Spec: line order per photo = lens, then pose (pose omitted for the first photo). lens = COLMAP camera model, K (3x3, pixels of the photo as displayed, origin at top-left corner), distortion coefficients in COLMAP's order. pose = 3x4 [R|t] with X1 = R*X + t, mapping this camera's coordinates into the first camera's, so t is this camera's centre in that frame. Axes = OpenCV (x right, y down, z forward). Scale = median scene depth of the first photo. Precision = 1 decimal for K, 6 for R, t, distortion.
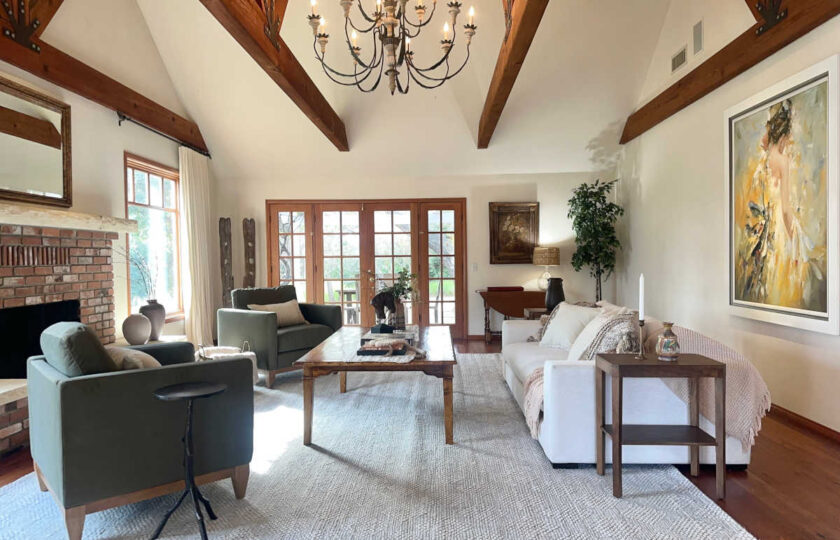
lens RADIAL K [[590.8, 0, 420.0], [0, 590.8, 270.0], [0, 0, 1]] dist [0.125885, -0.138288]
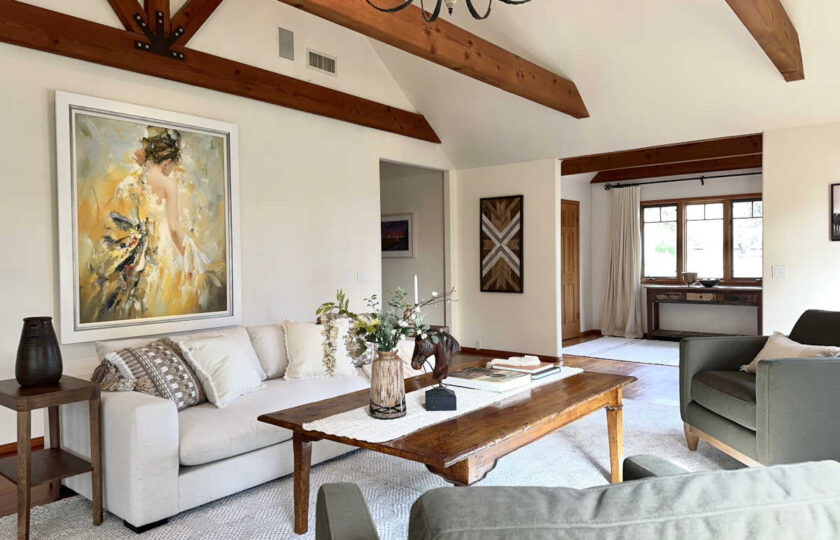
lens RADIAL K [[595.9, 0, 421.6], [0, 595.9, 264.6], [0, 0, 1]] dist [0.129155, -0.175507]
pose [[-0.794886, 0.014985, 0.606574, -0.395440], [0.037103, 0.999025, 0.023941, -0.038226], [-0.605623, 0.041536, -0.794667, 1.474988]]
